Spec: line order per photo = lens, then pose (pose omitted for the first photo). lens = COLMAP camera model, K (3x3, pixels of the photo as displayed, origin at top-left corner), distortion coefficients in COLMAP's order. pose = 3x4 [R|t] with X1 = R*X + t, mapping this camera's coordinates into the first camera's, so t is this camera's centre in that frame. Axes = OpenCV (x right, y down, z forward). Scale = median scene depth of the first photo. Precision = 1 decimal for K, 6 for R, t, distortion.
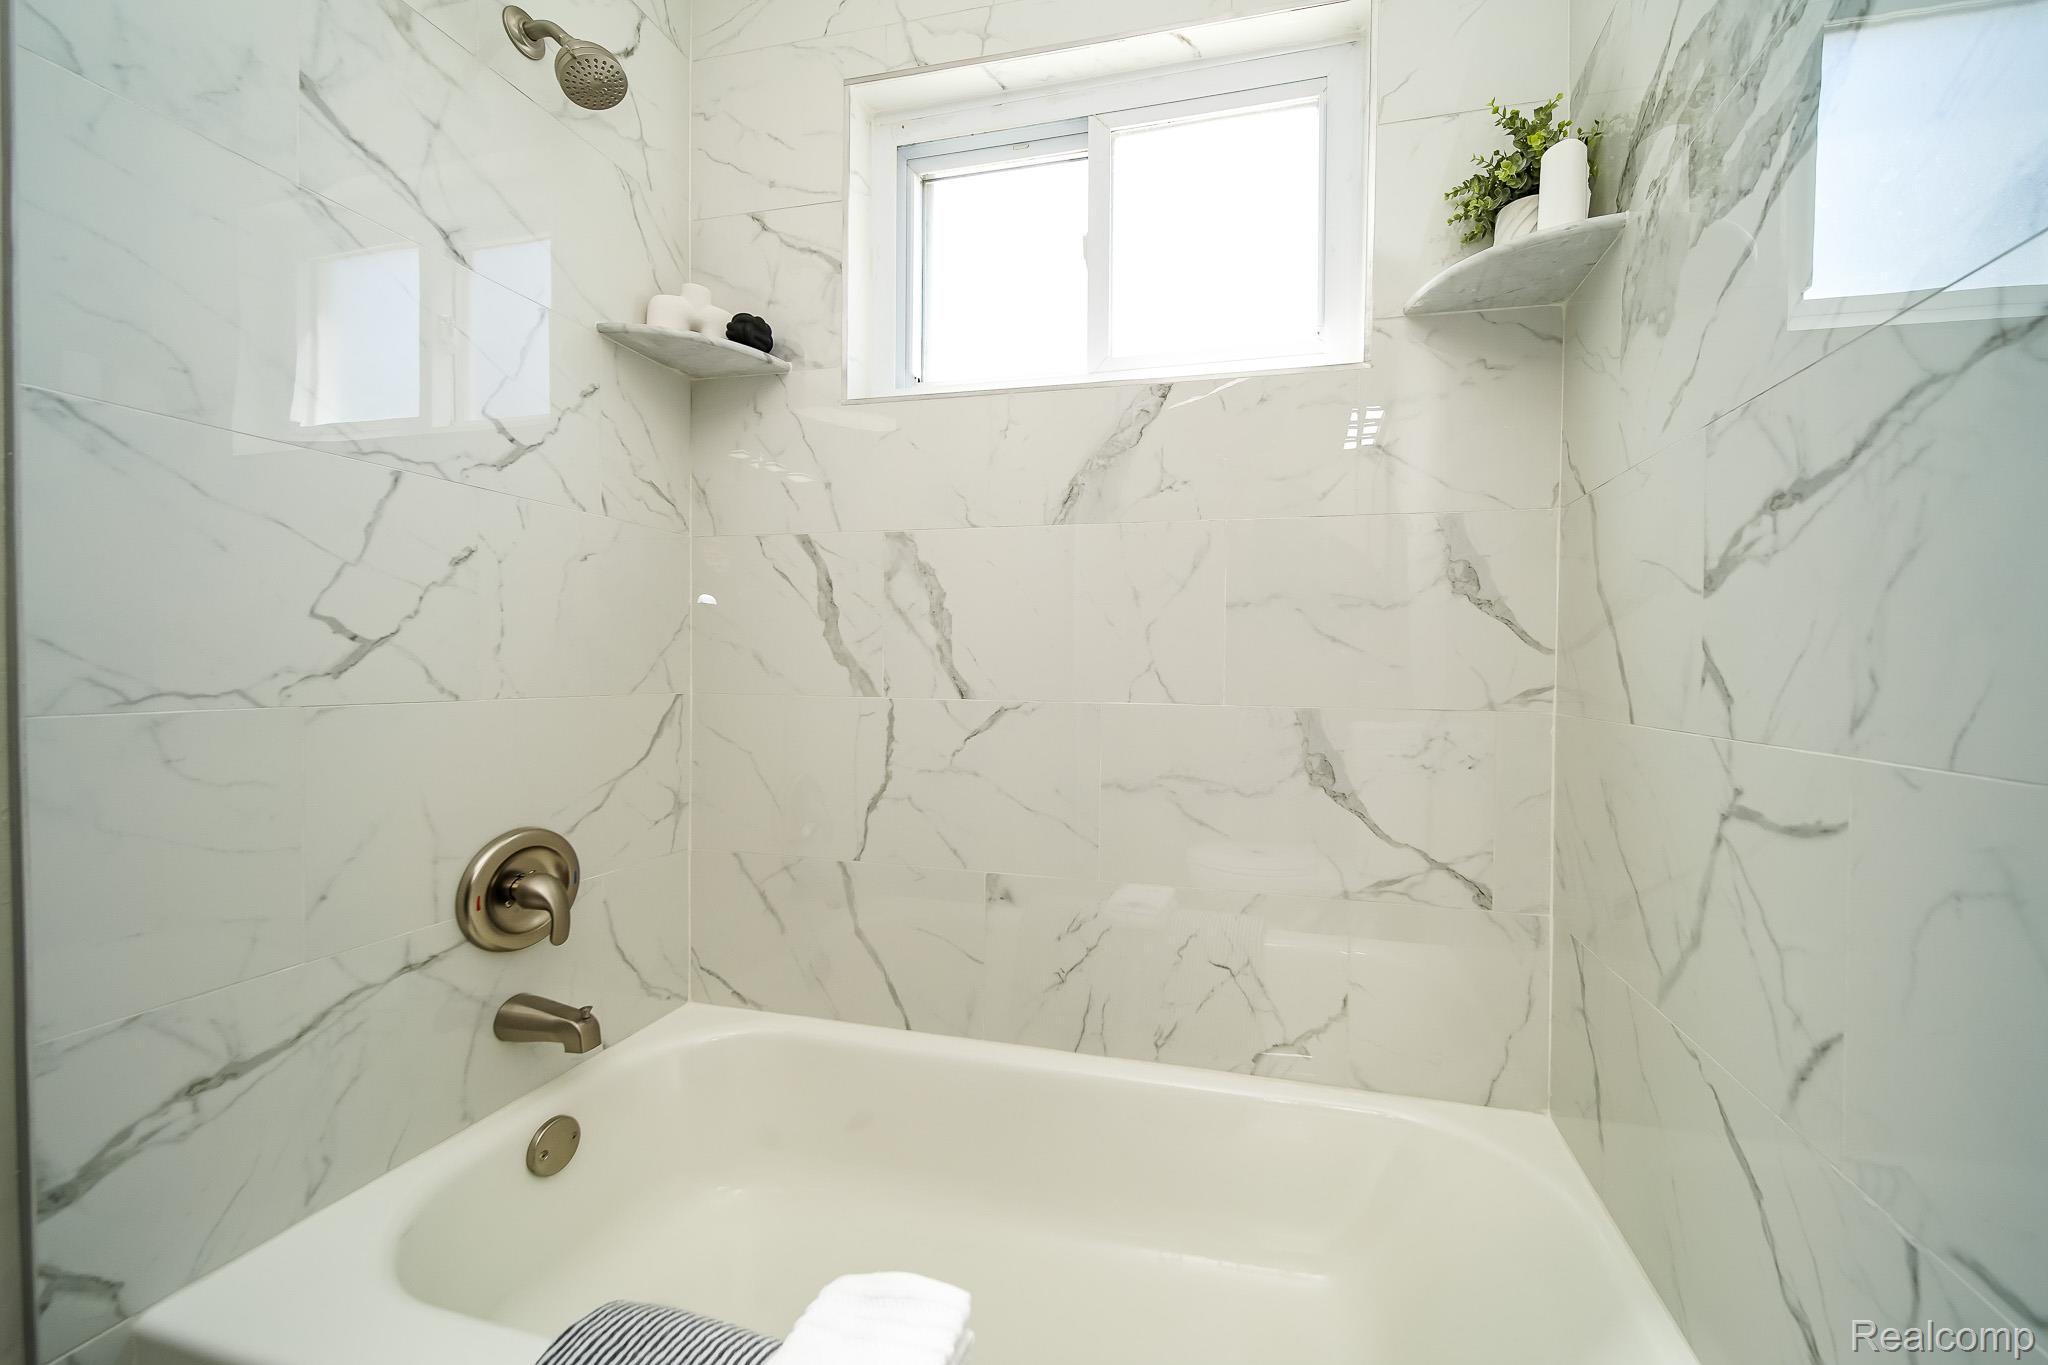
lens RADIAL K [[747.6, 0, 1043.1], [0, 747.6, 673.8], [0, 0, 1]] dist [-0.000335, -0.000150]
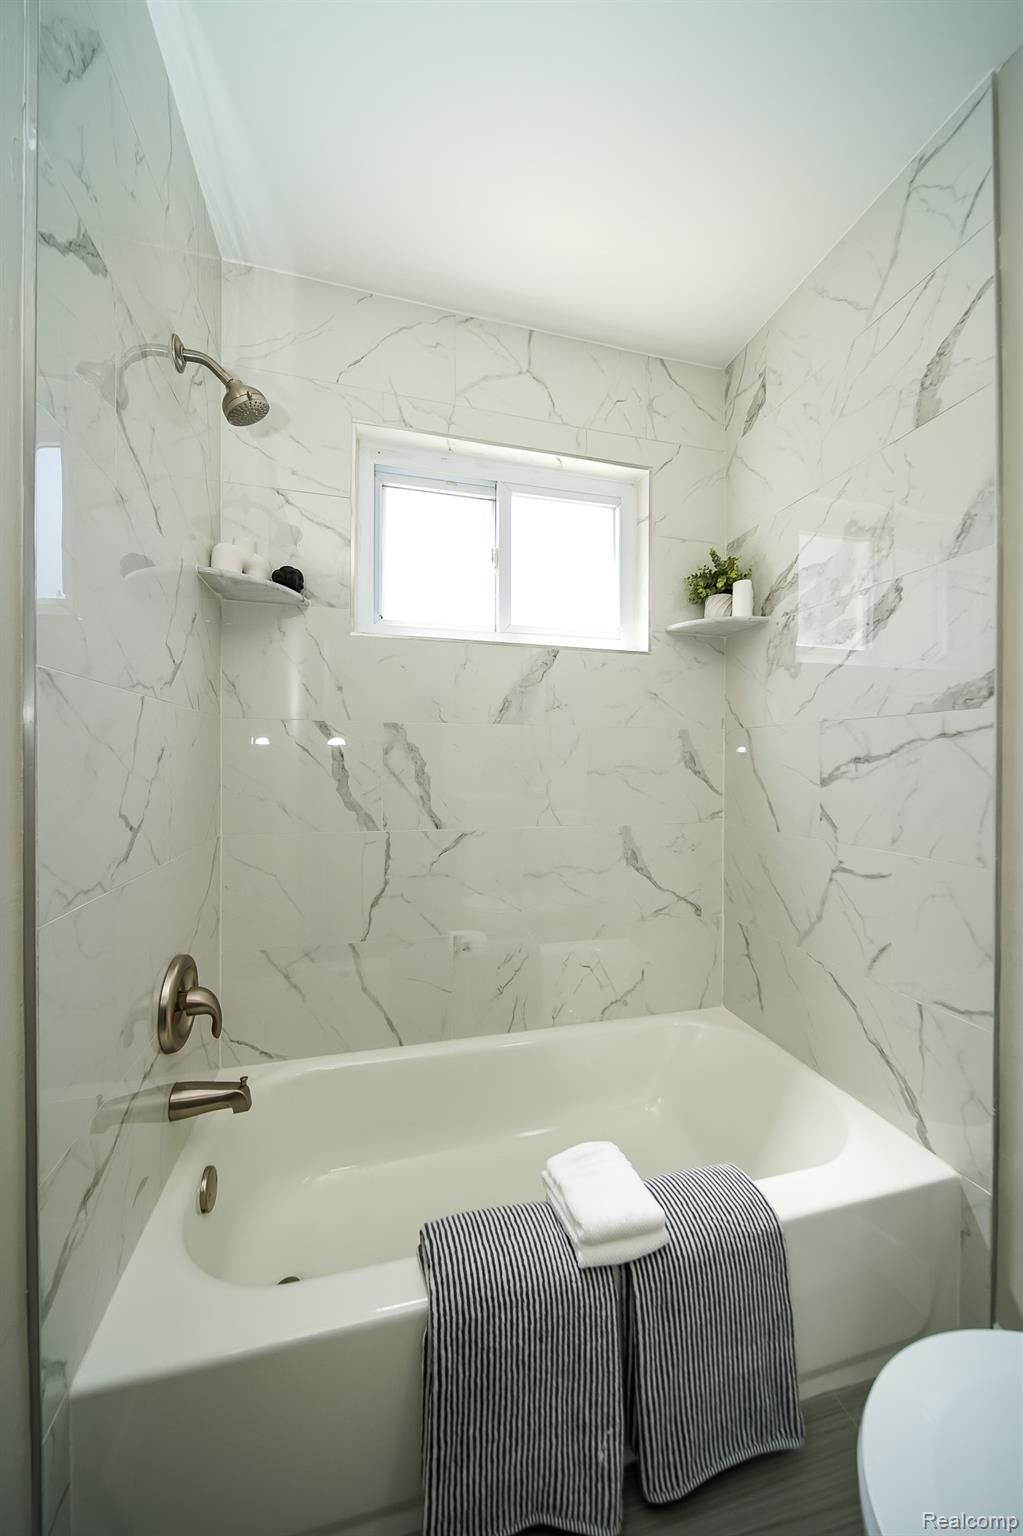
lens RADIAL K [[529.7, 0, 511.5], [0, 529.7, 768.0], [0, 0, 1]] dist [0.000179, 0.000040]
pose [[0.887357, -0.009066, 0.460995, -0.515986], [0.011747, 0.999927, -0.002948, -0.097503], [-0.460934, 0.008032, 0.887398, -0.083725]]
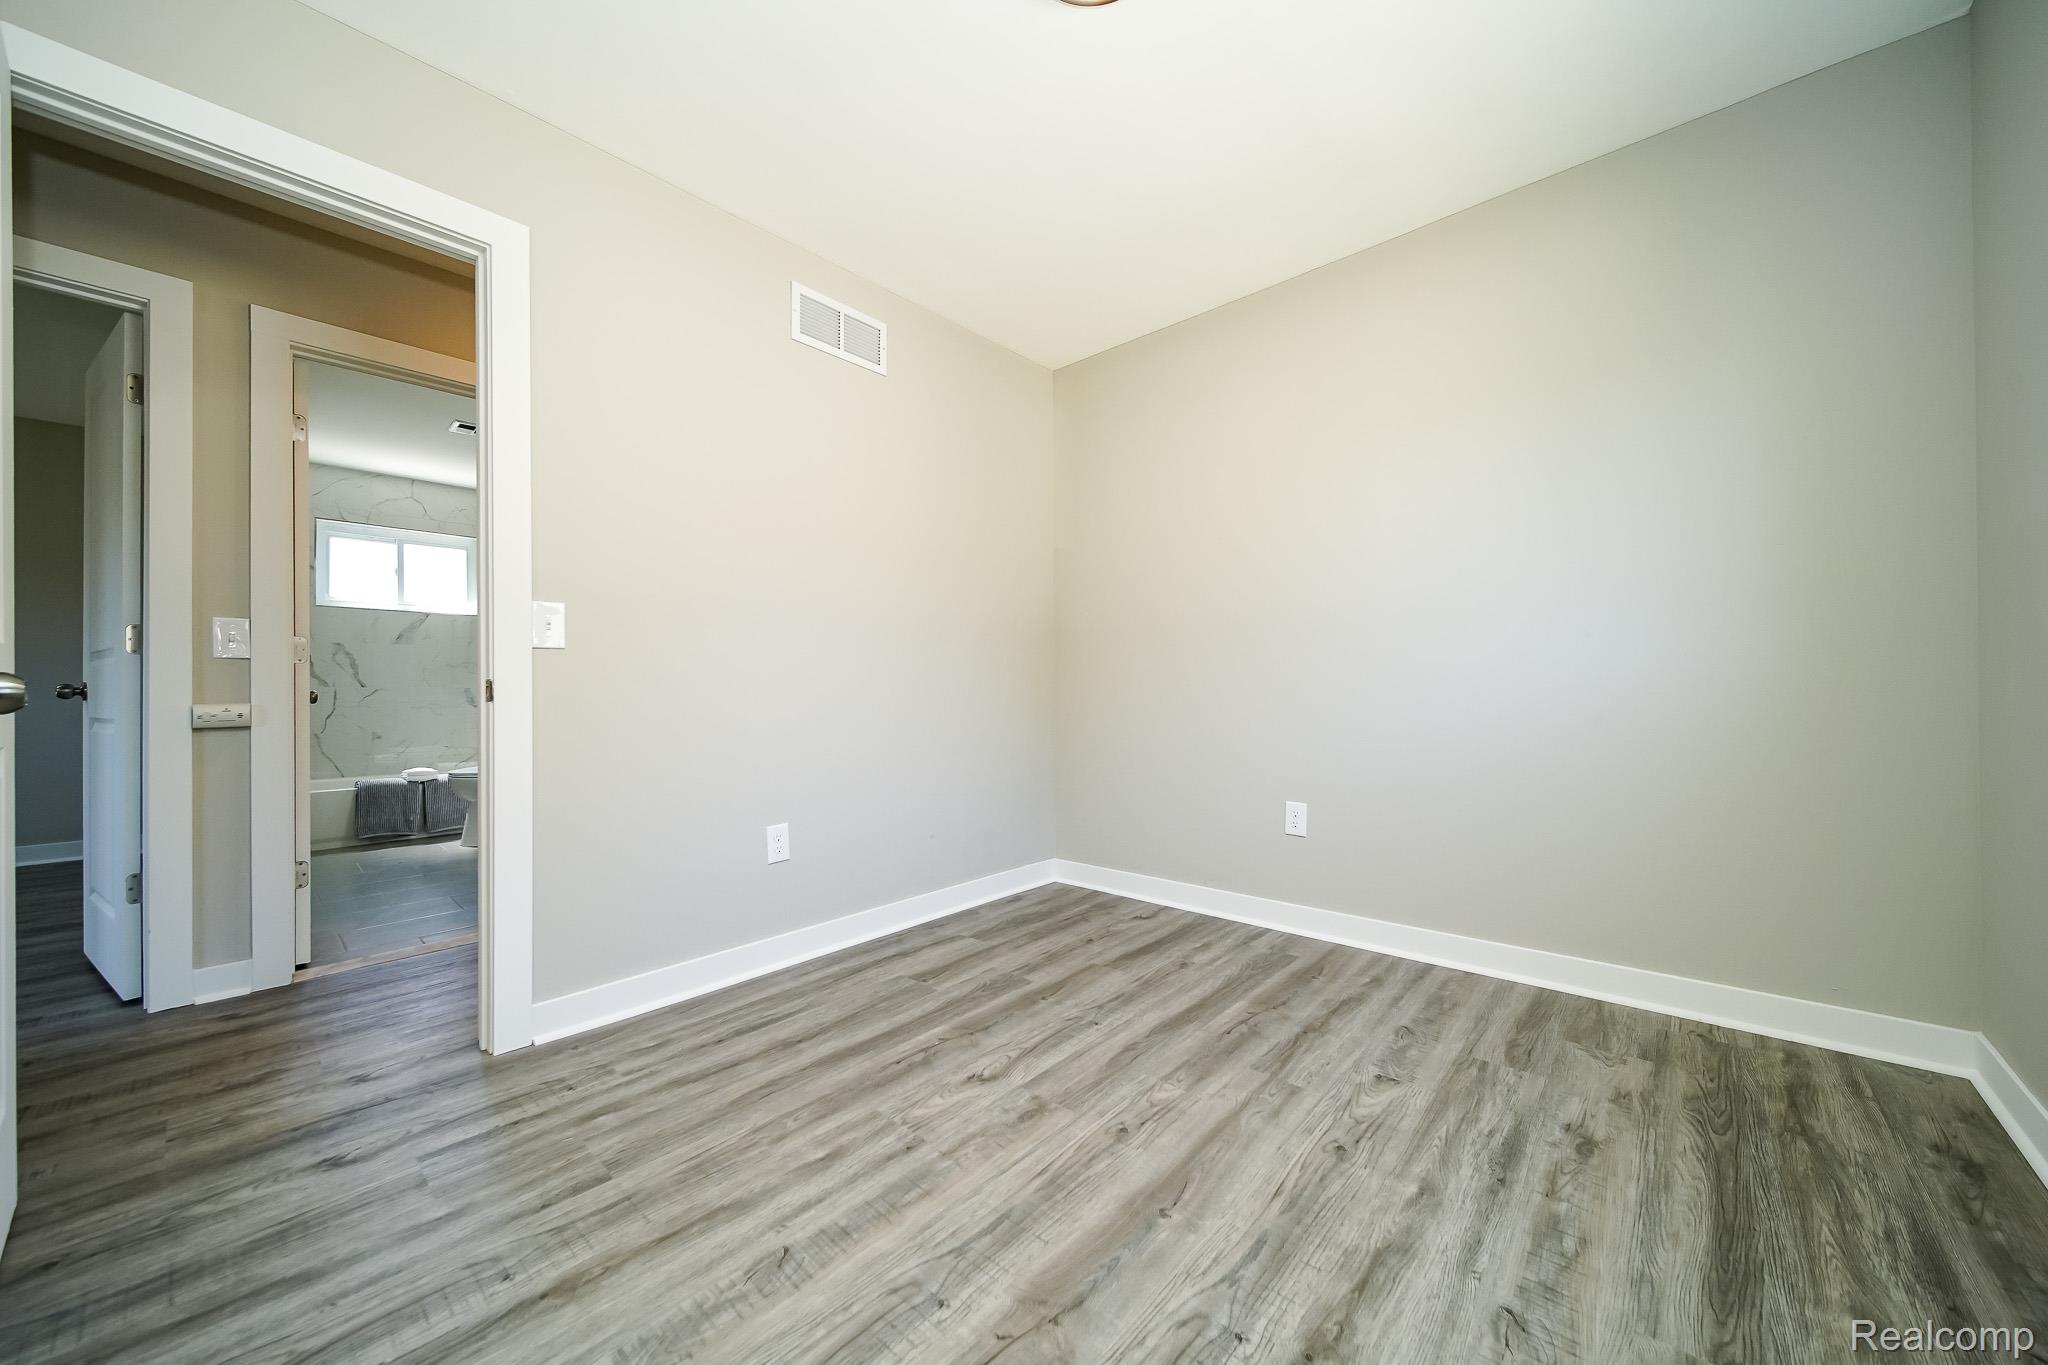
lens RADIAL K [[745.6, 0, 1019.6], [0, 745.6, 680.6], [0, 0, 1]] dist [-0.000413, -0.000006]
pose [[0.489850, -0.001711, 0.871805, -1.899582], [0.027408, 0.999534, -0.013438, 0.150456], [-0.871376, 0.030477, 0.489668, -4.050221]]
